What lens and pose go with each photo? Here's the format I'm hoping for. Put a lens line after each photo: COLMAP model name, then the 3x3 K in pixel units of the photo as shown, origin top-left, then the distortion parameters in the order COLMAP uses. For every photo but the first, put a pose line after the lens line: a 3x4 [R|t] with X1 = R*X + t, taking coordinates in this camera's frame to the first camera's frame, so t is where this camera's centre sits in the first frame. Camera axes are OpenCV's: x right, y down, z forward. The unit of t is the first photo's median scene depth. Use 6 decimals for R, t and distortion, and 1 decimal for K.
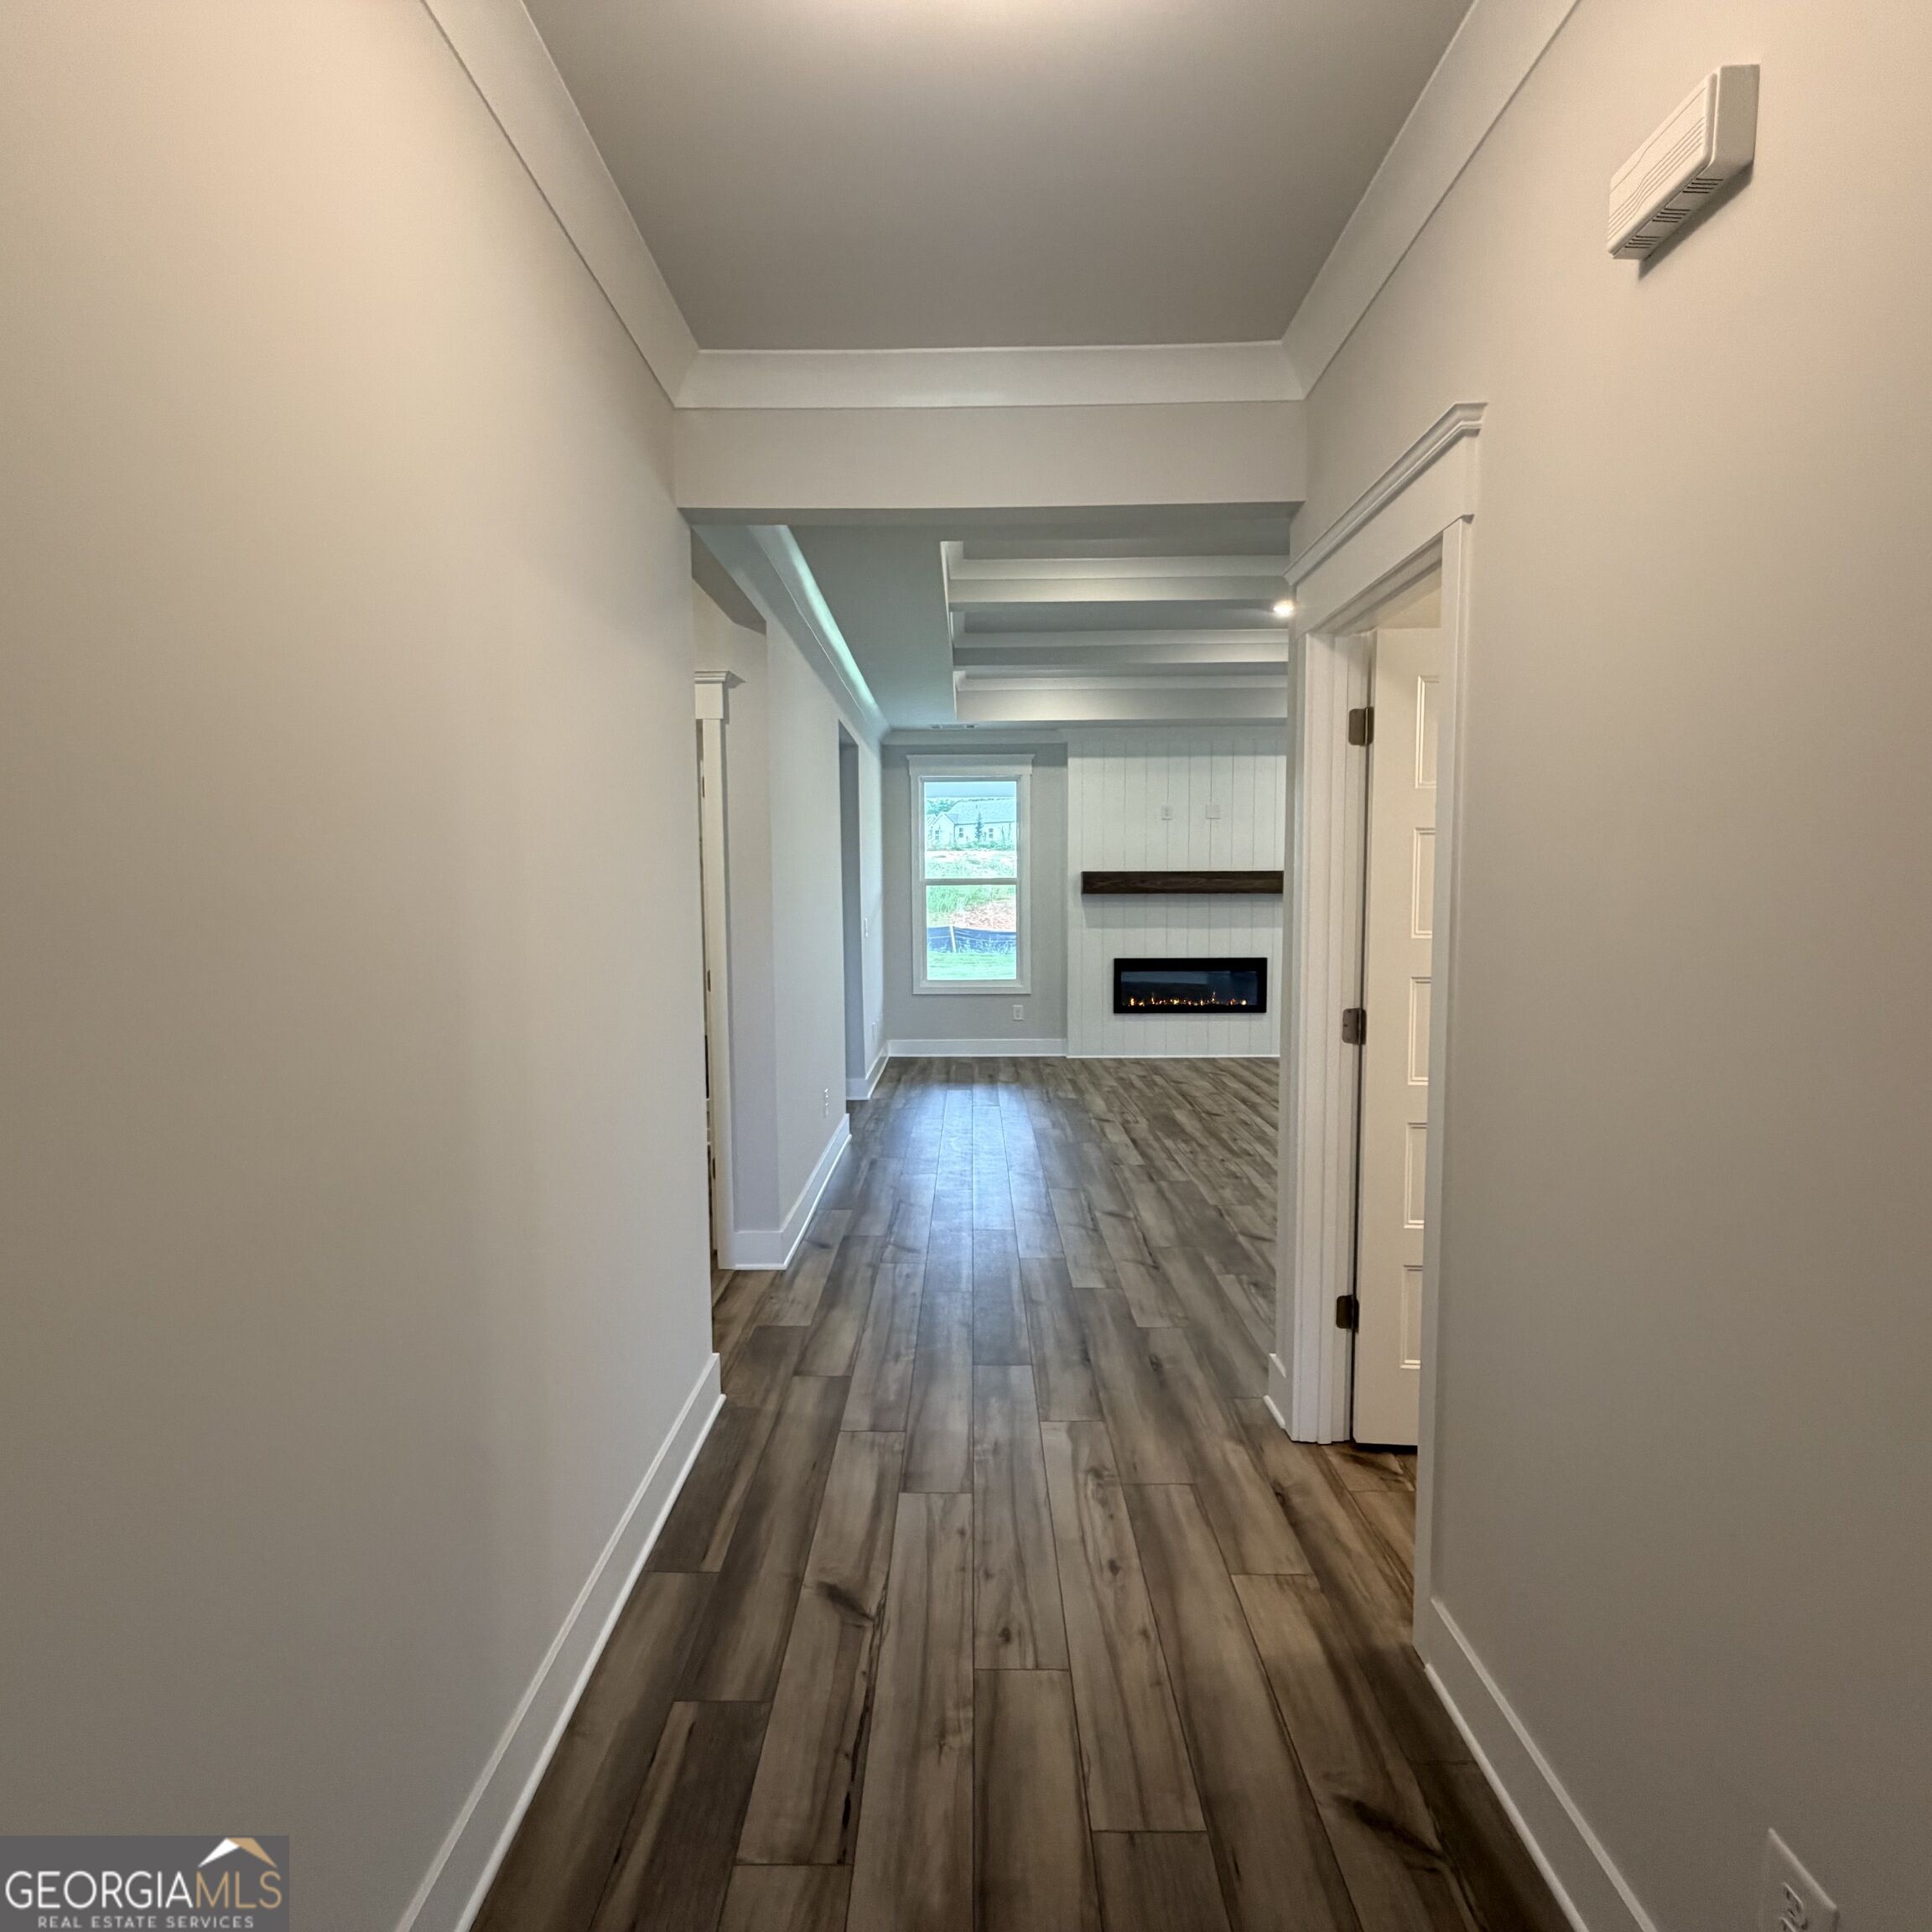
lens RADIAL K [[1027.9, 0, 952.8], [0, 1027.9, 959.8], [0, 0, 1]] dist [0.000135, 0.000056]
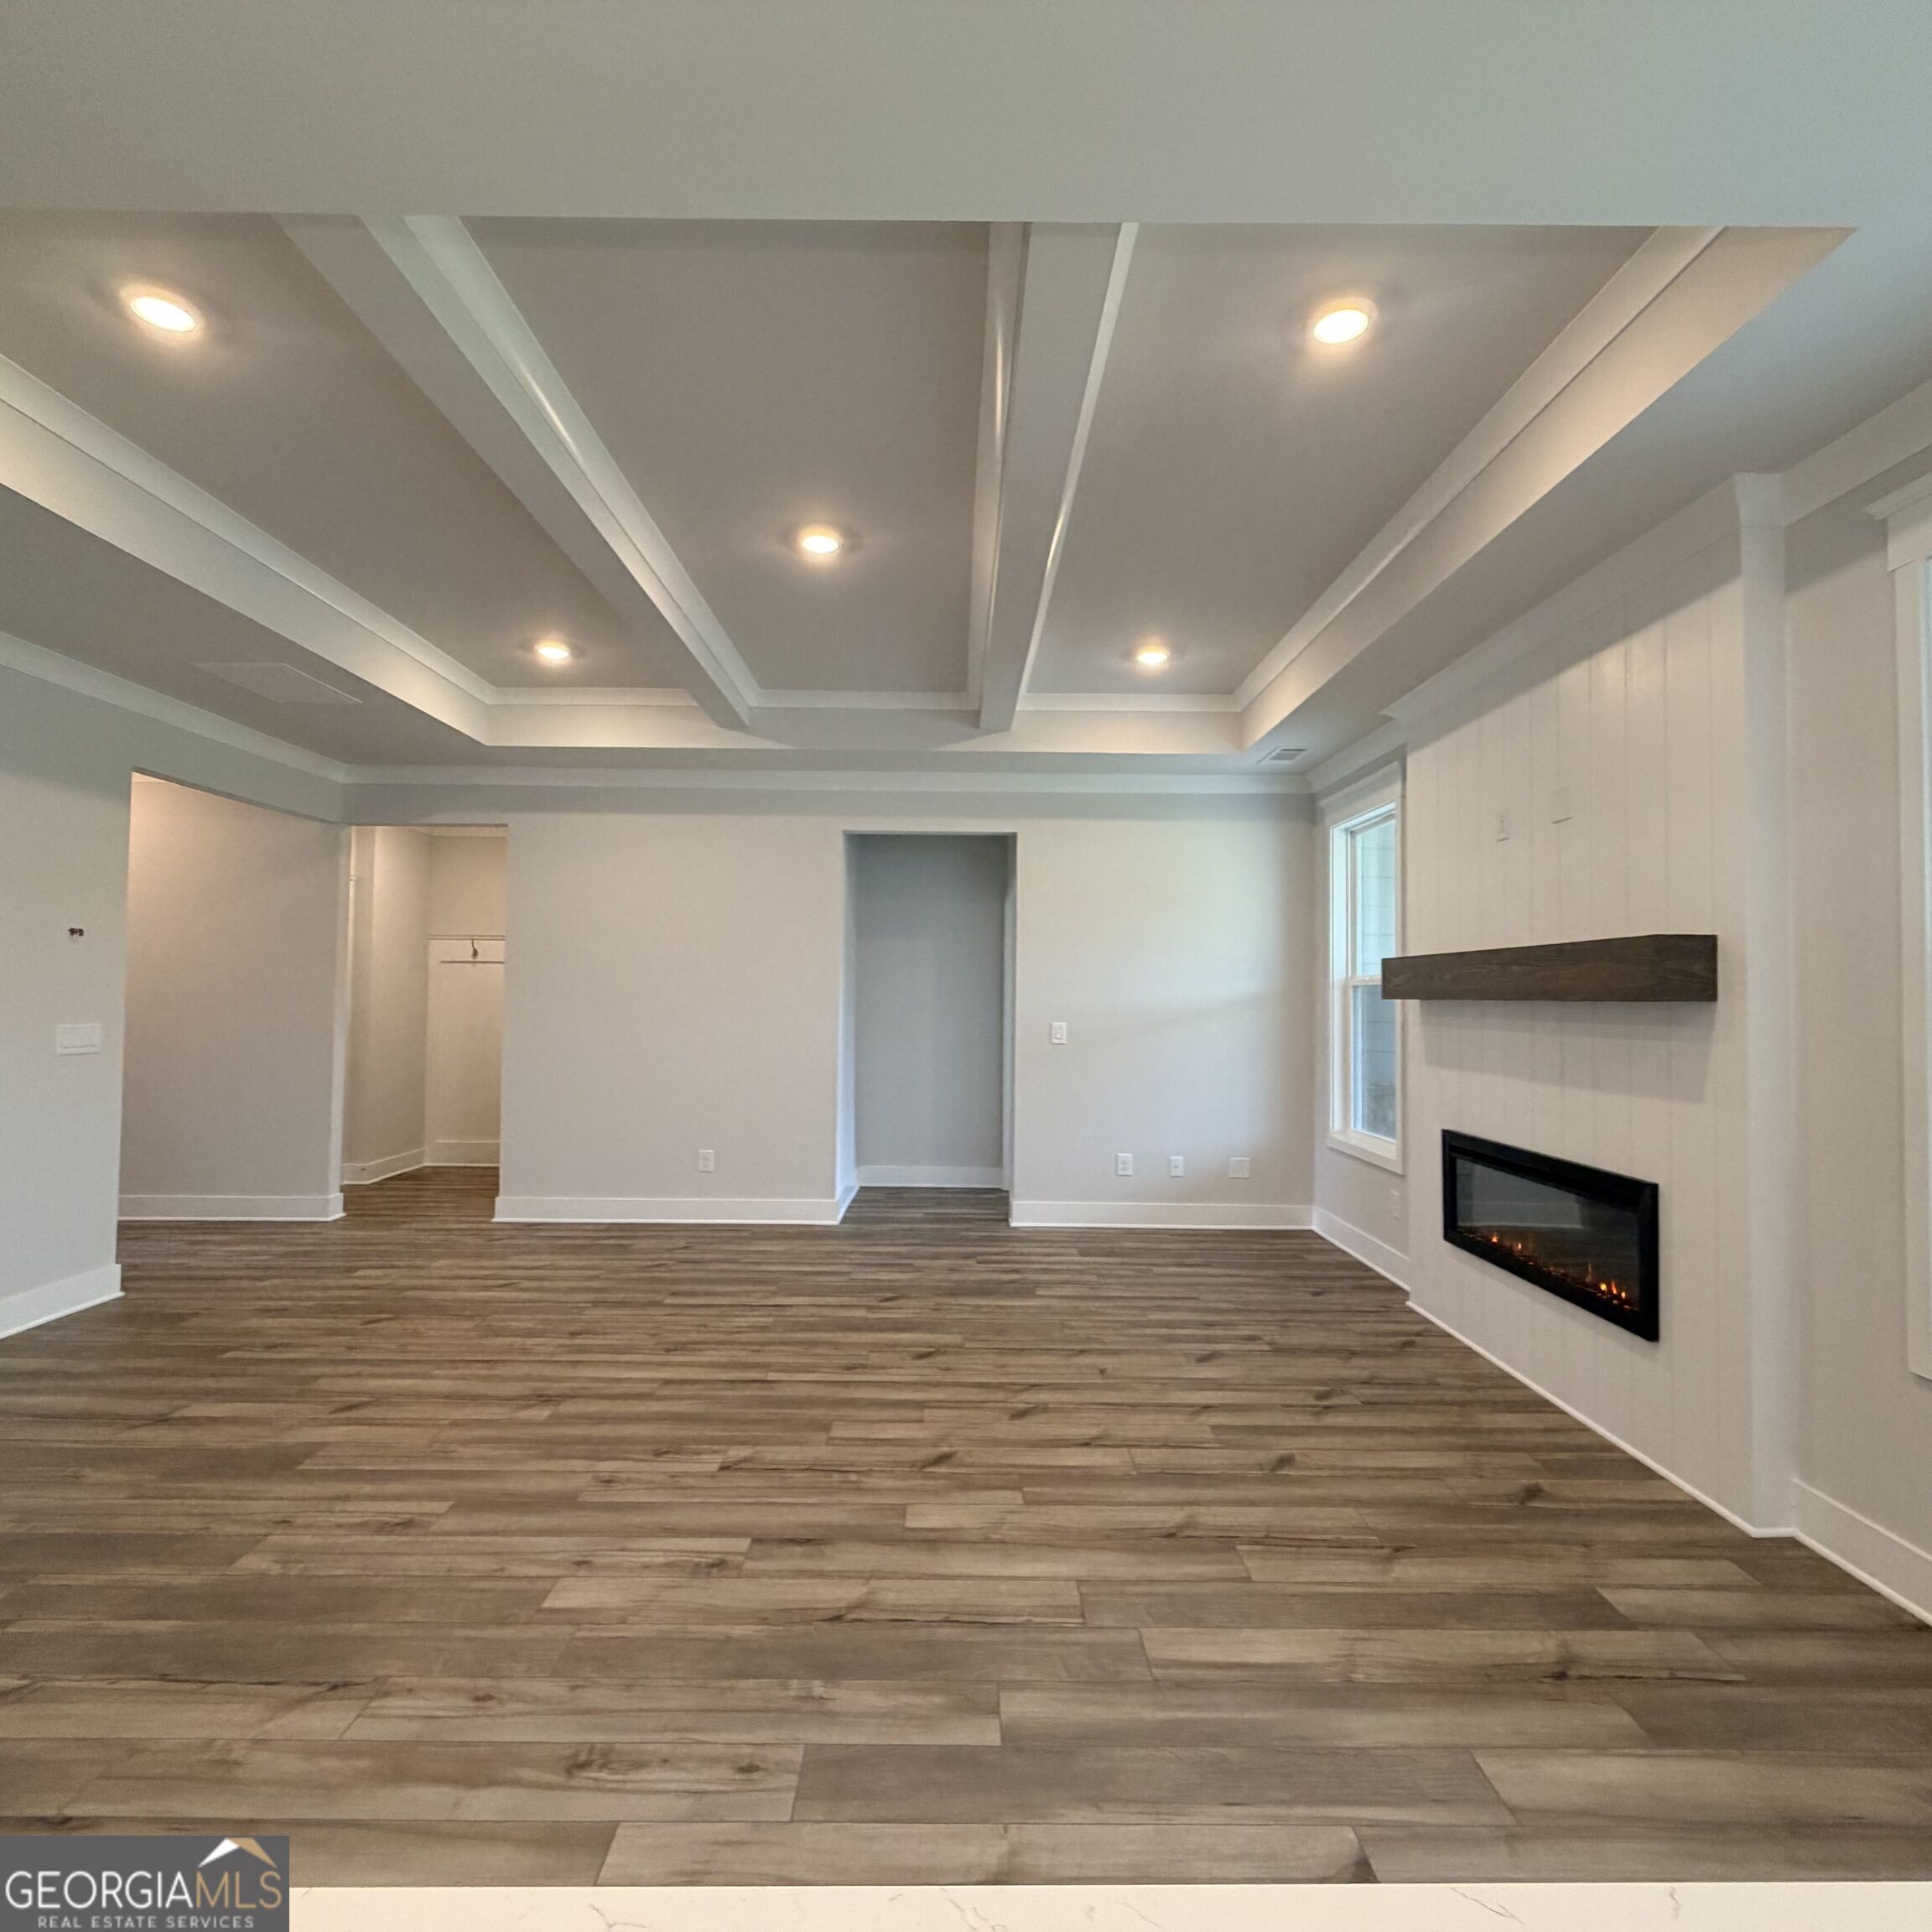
lens RADIAL K [[1027.9, 0, 963.5], [0, 1027.9, 966.6], [0, 0, 1]] dist [0.000135, 0.000056]
pose [[0.021025, -0.024148, -0.999487, 0.655591], [-0.079102, 0.996534, -0.025741, -0.048610], [0.996645, 0.079602, 0.019042, 0.751035]]
